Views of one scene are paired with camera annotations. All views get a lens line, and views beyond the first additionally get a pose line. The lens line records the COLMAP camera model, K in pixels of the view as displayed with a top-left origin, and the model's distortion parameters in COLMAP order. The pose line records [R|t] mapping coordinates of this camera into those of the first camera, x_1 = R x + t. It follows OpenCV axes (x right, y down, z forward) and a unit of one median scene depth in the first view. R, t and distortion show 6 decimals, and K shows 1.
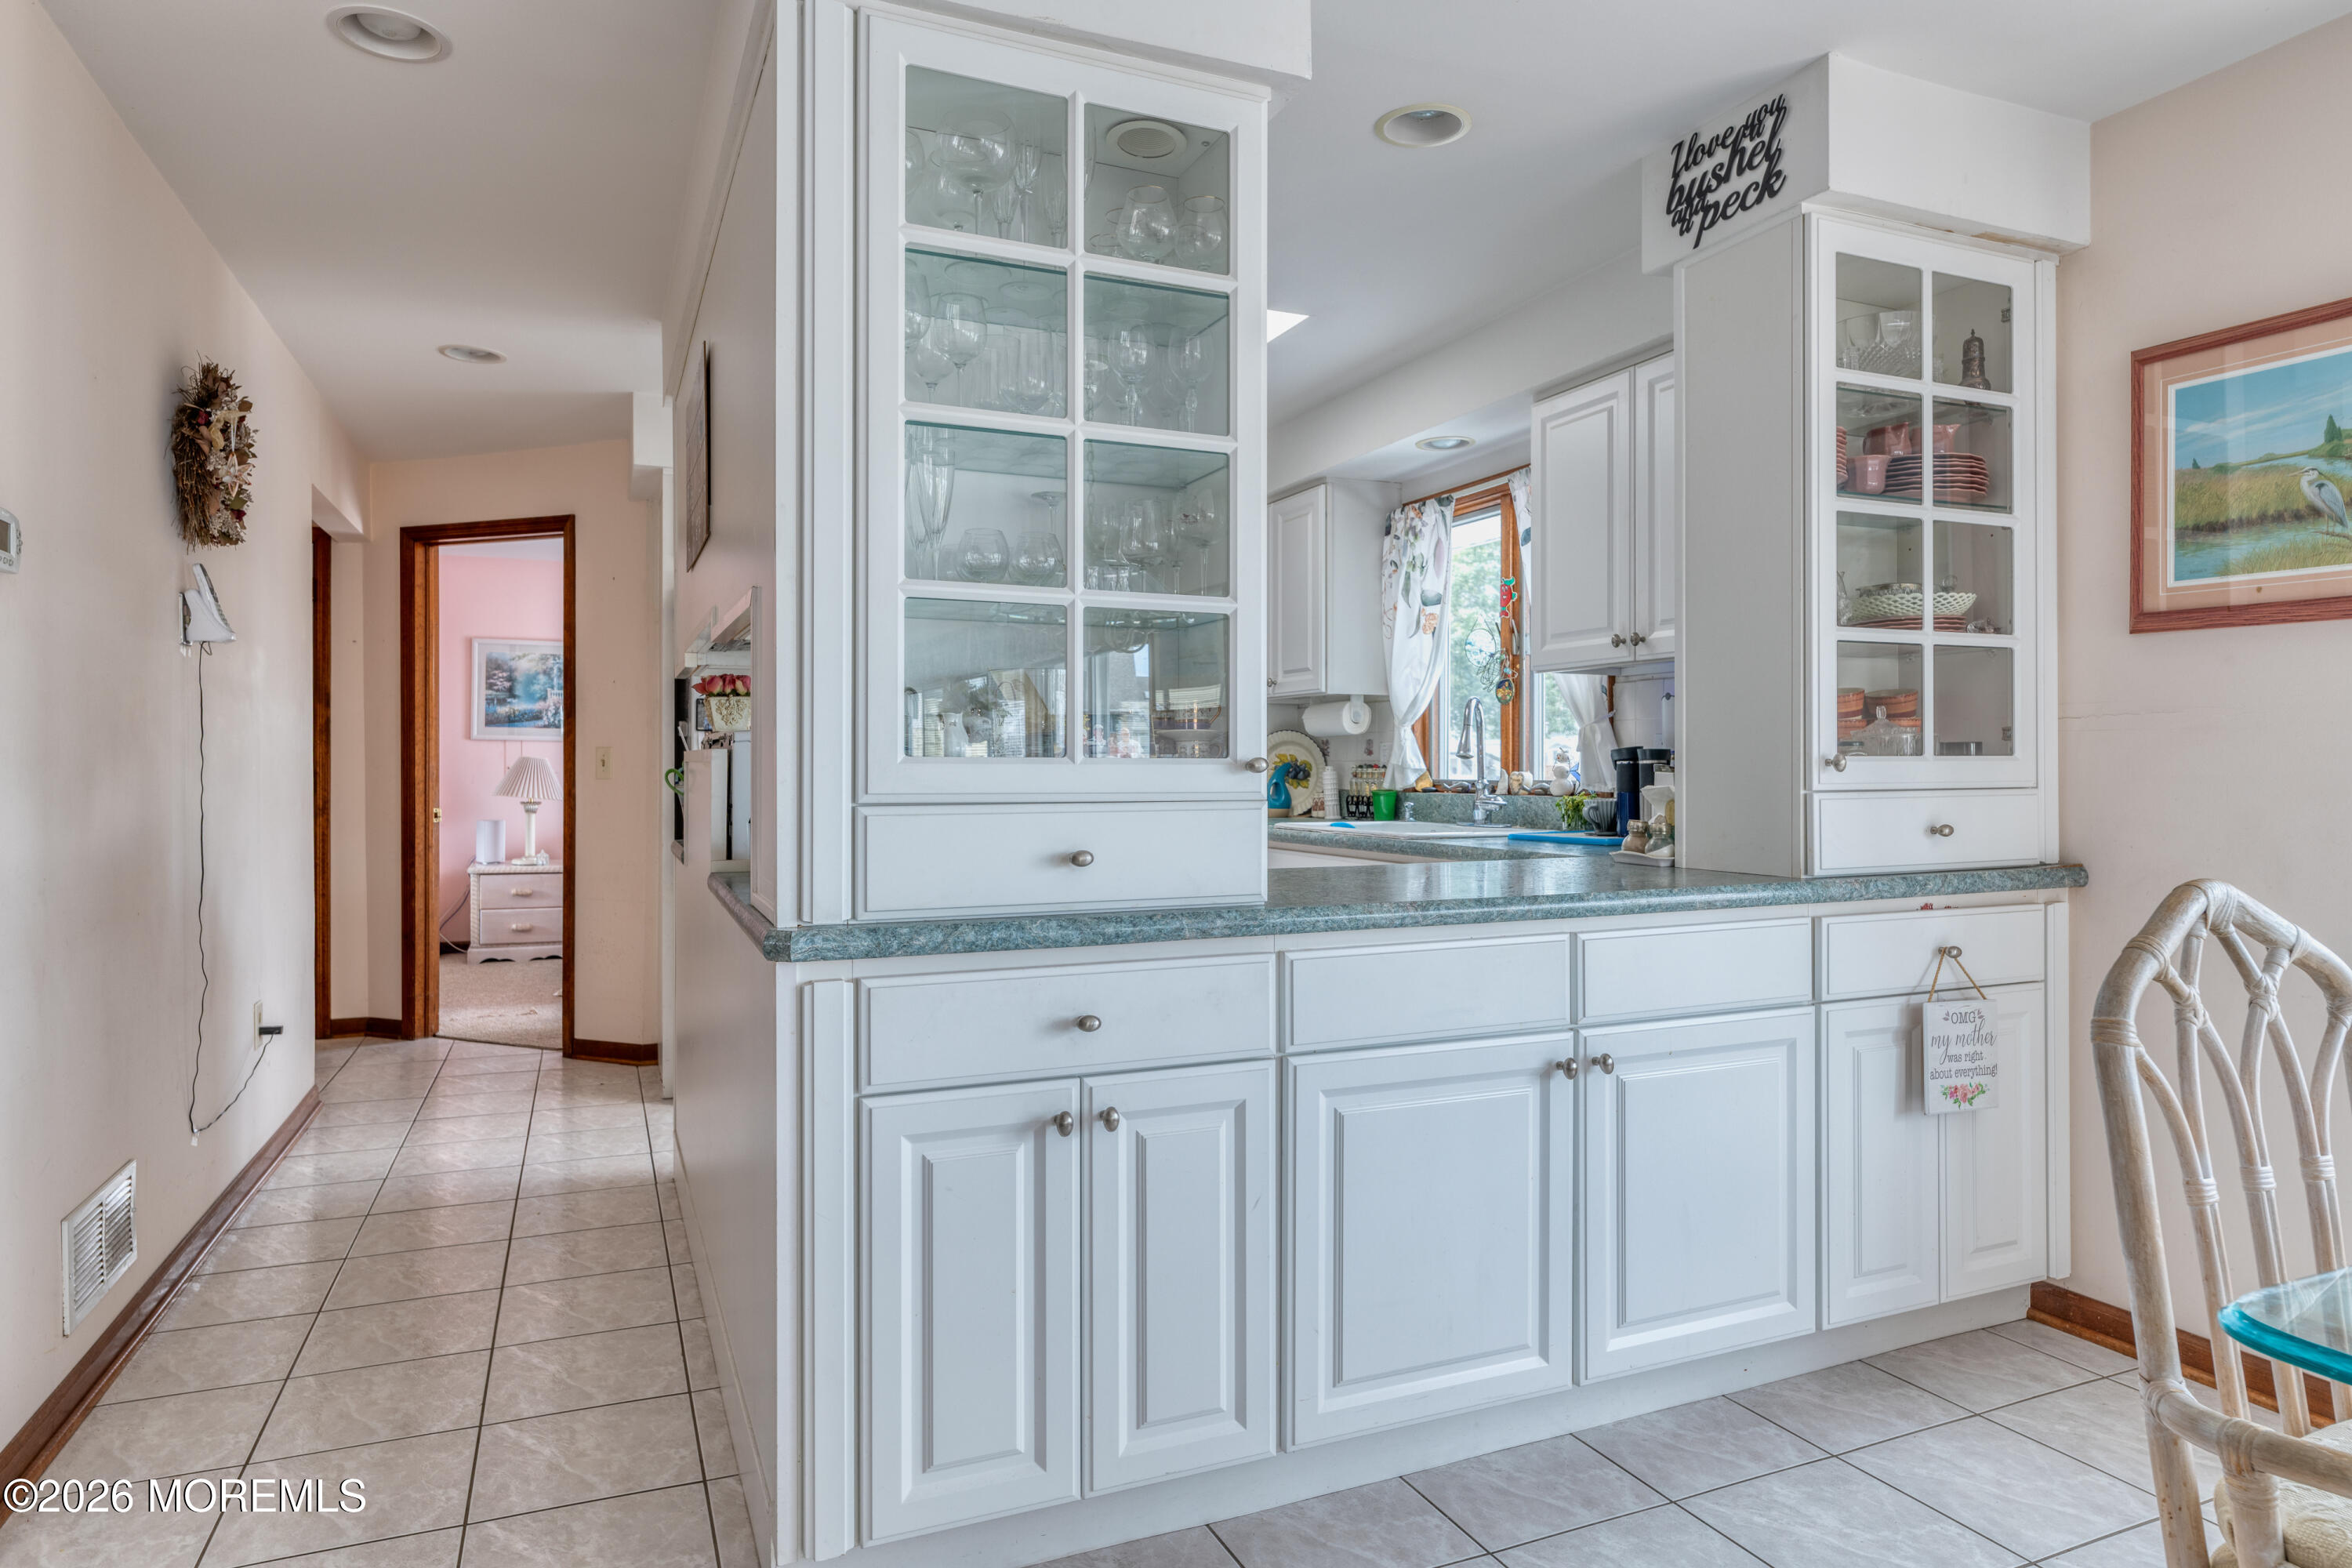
lens RADIAL K [[1390.5, 0, 1183.6], [0, 1390.5, 759.2], [0, 0, 1]] dist [0.005174, 0.001173]
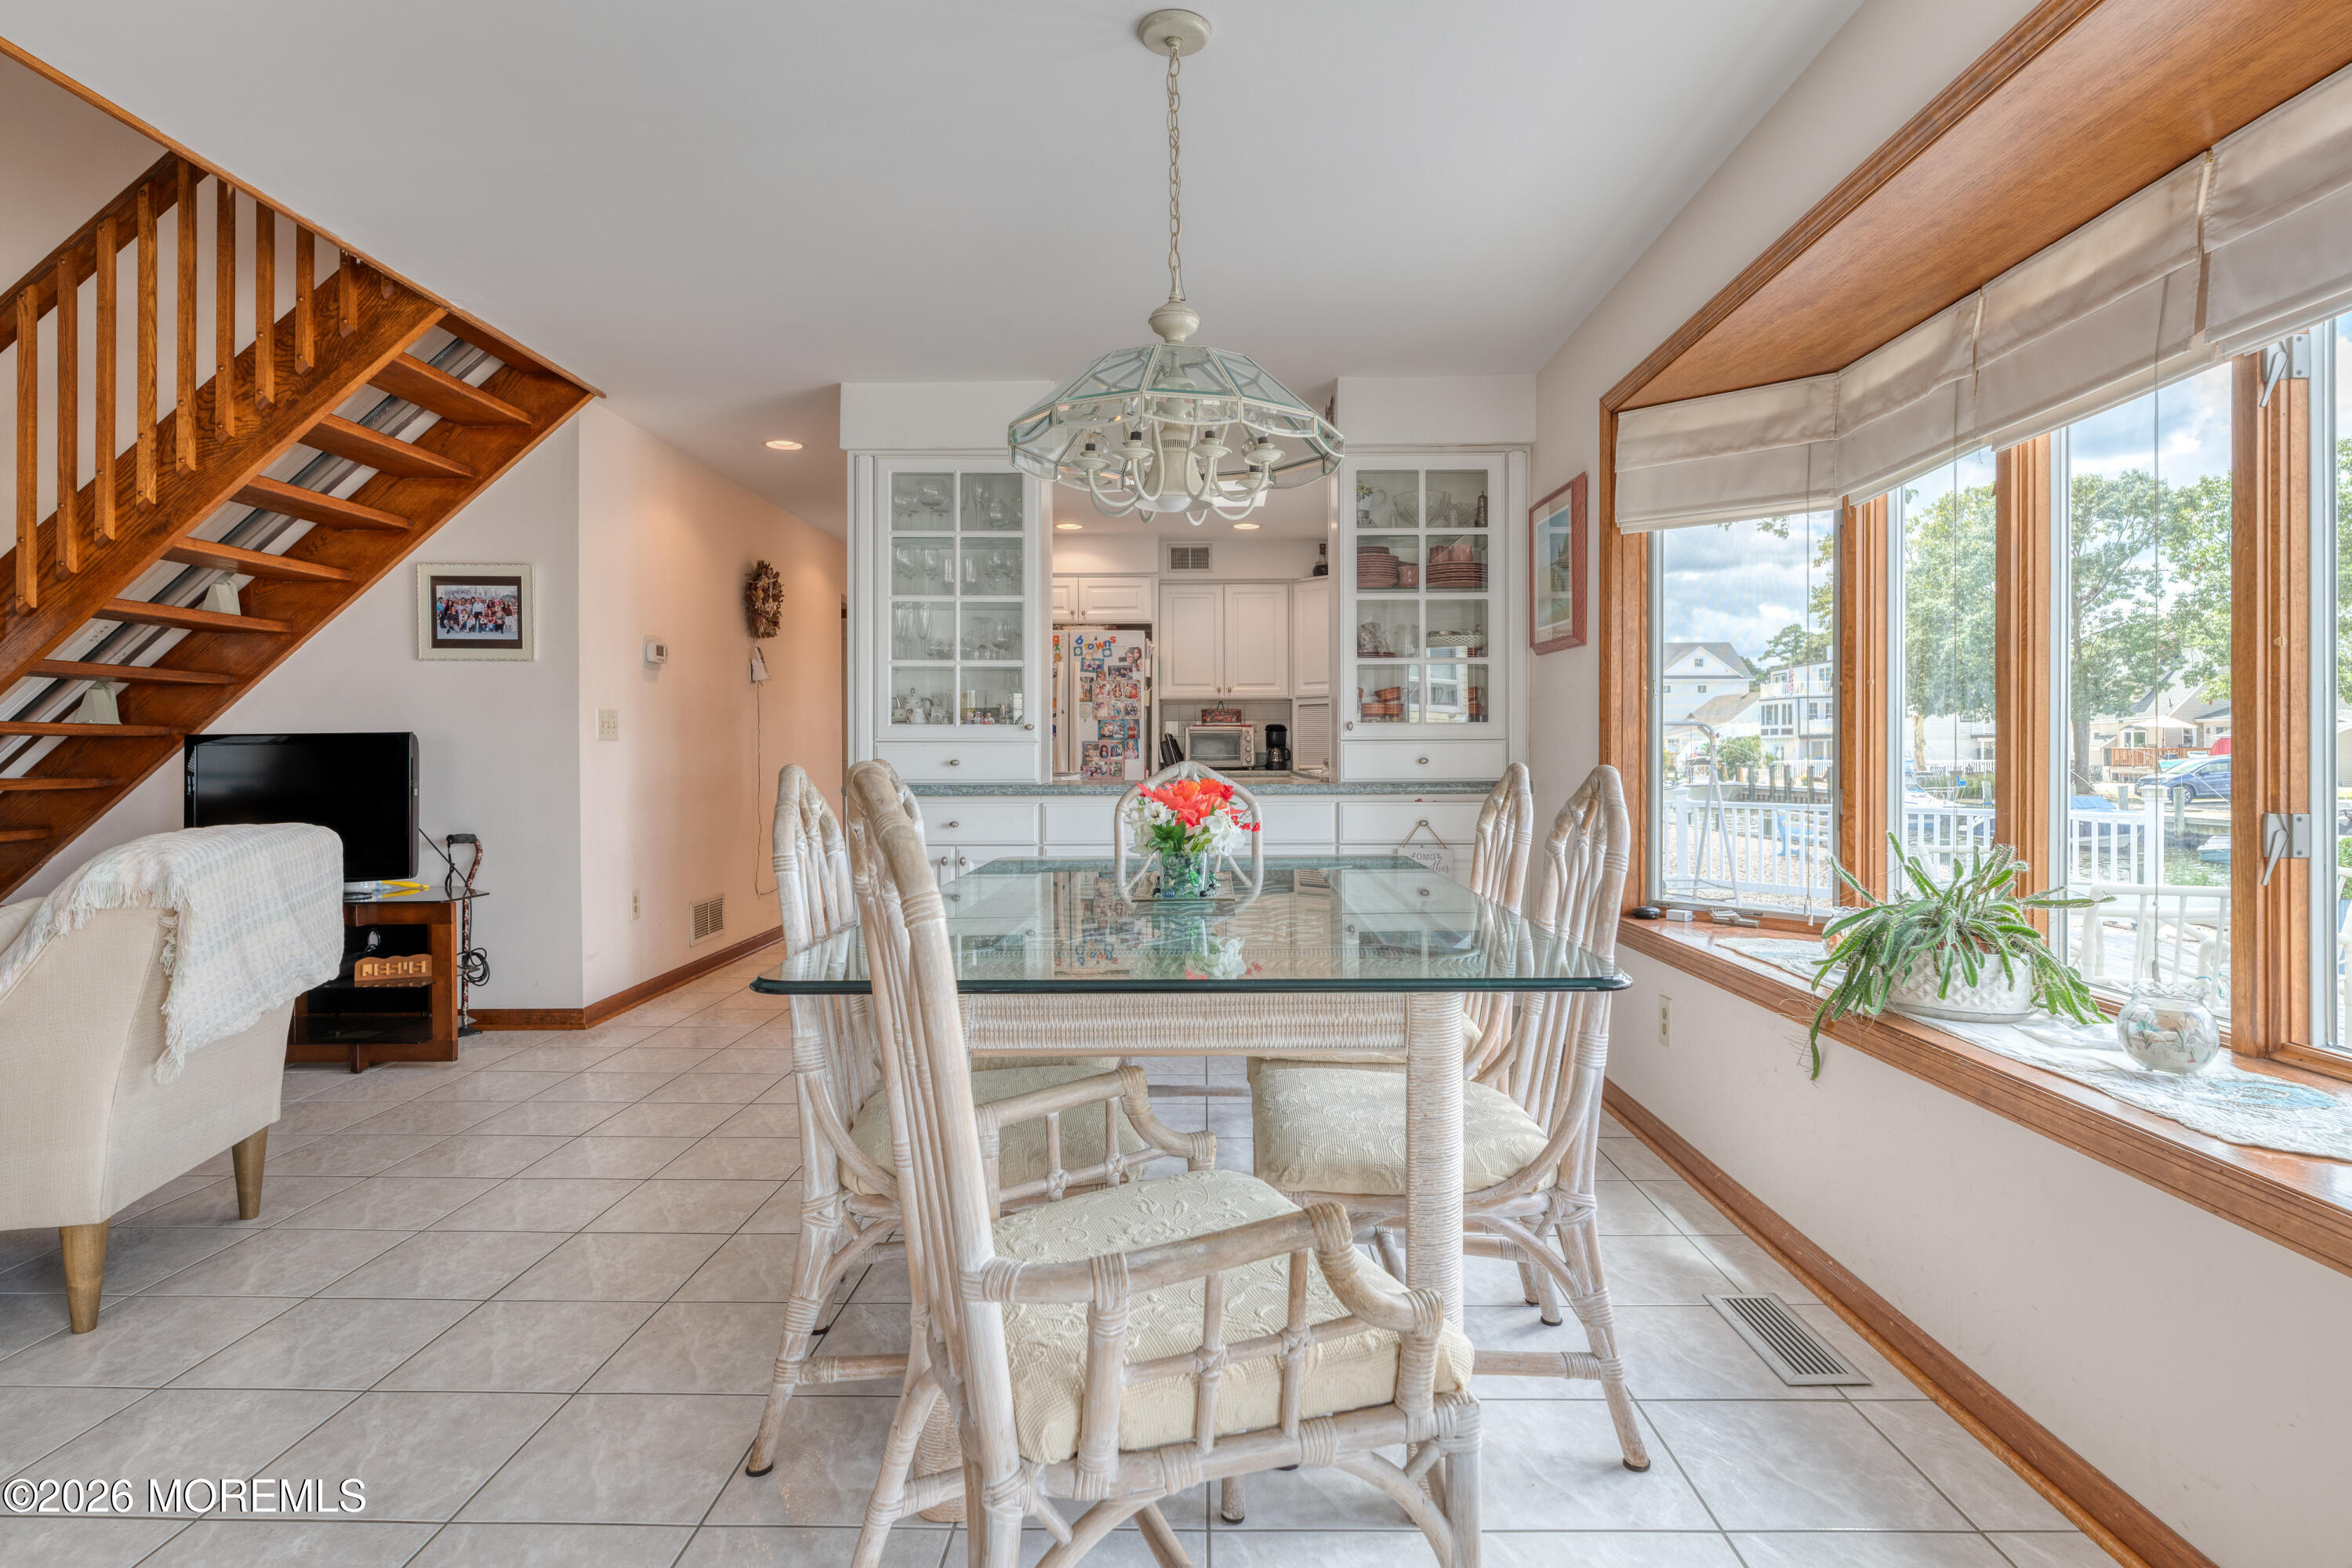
lens RADIAL K [[1262.2, 0, 1187.5], [0, 1262.2, 752.1], [0, 0, 1]] dist [-0.002246, -0.002279]
pose [[0.909900, 0.000647, -0.414828, 0.815171], [0.001822, 0.999983, 0.005557, 0.023735], [0.414824, -0.005812, 0.909883, -0.613155]]
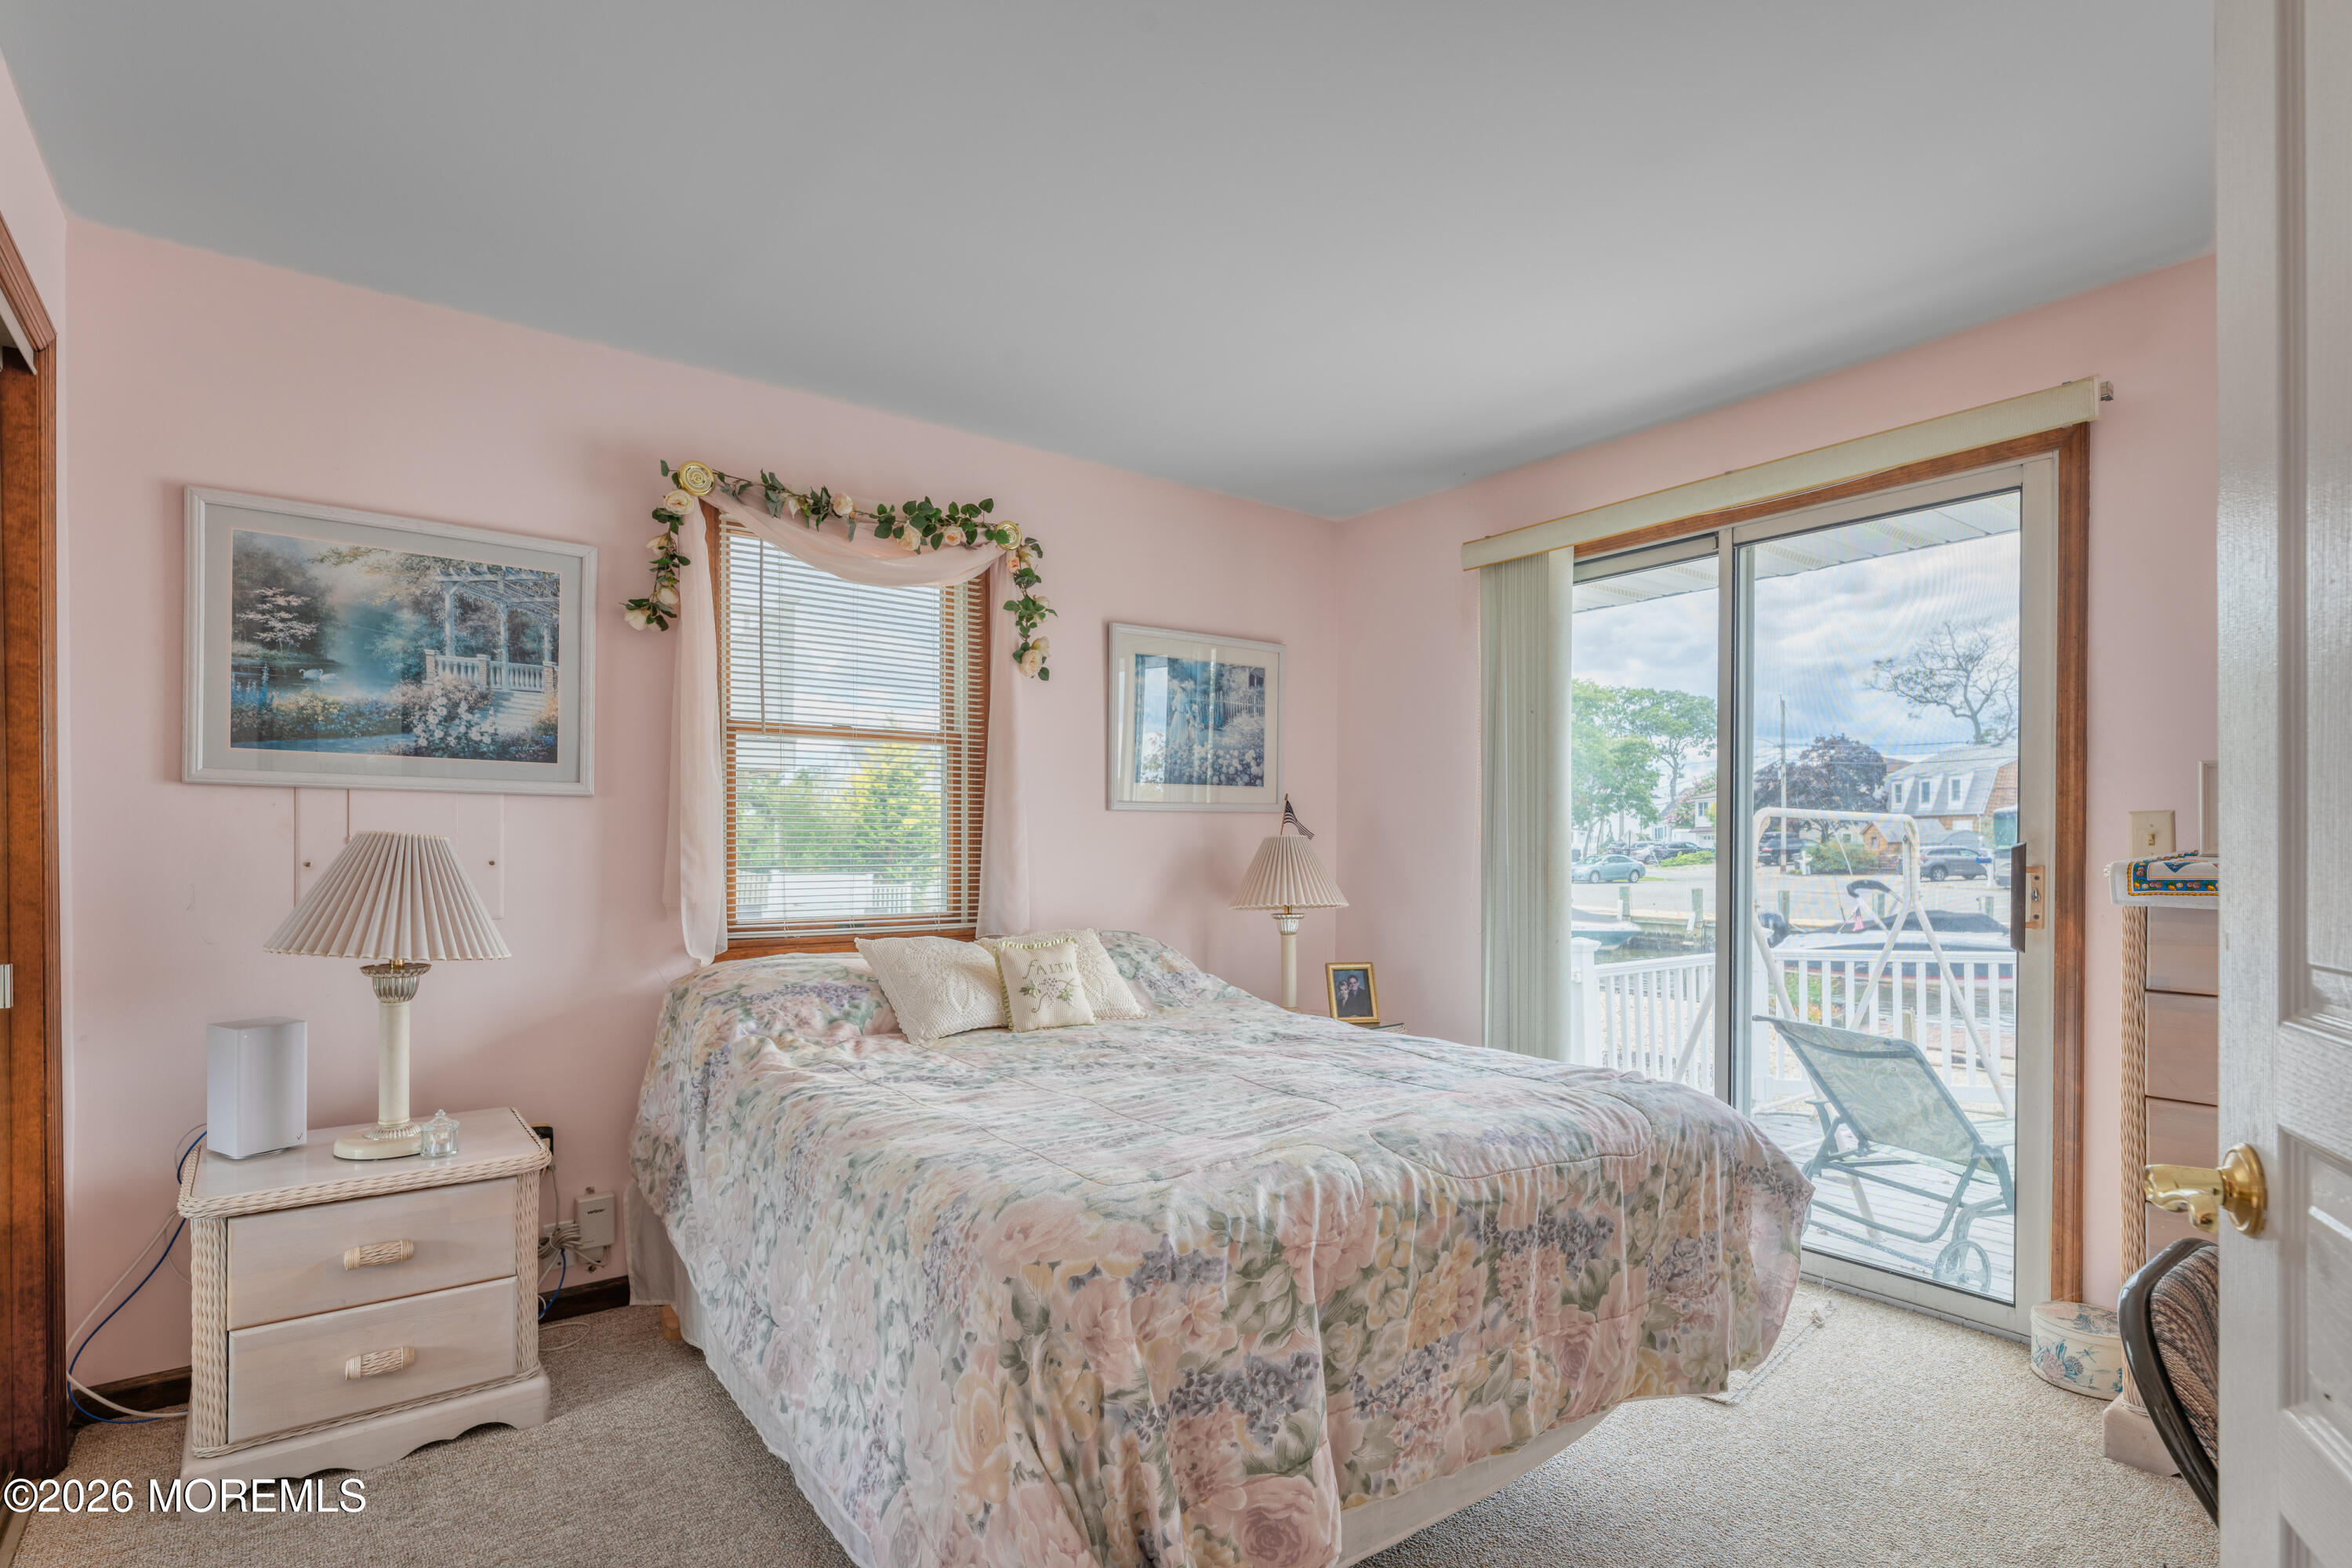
lens RADIAL K [[1152.3, 0, 1179.8], [0, 1152.3, 852.6], [0, 0, 1]] dist [-0.000757, -0.000225]
pose [[0.970350, -0.002042, 0.241695, -0.909917], [-0.000623, 0.999940, 0.010948, 0.000458], [-0.241703, -0.010774, 0.970290, 1.766439]]
